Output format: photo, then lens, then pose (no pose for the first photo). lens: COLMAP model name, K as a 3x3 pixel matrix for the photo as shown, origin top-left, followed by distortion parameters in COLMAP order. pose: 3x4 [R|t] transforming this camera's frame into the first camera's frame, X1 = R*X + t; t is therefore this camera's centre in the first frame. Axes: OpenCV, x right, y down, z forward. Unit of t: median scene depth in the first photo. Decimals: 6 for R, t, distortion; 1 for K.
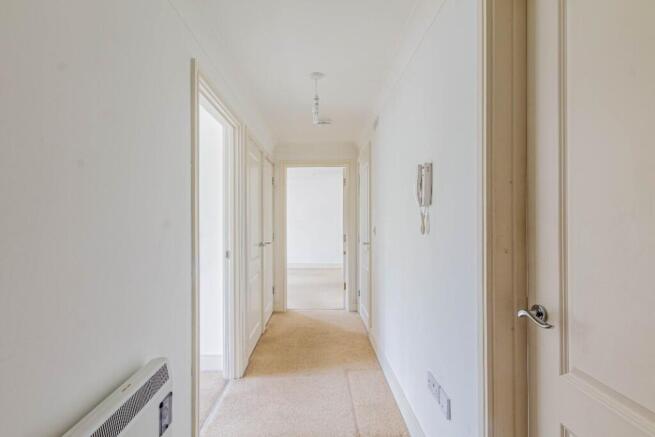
lens RADIAL K [[305.4, 0, 328.9], [0, 305.4, 213.4], [0, 0, 1]] dist [0.001492, 0.000196]
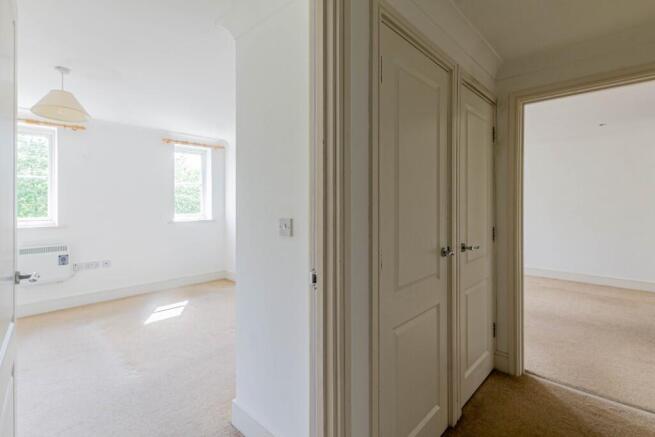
lens RADIAL K [[309.9, 0, 327.5], [0, 309.9, 205.1], [0, 0, 1]] dist [0.001512, 0.000318]
pose [[0.707328, -0.000049, -0.706885, 0.001932], [0.015745, 0.999753, 0.015685, 0.010950], [0.706710, -0.022224, 0.707154, 0.393801]]
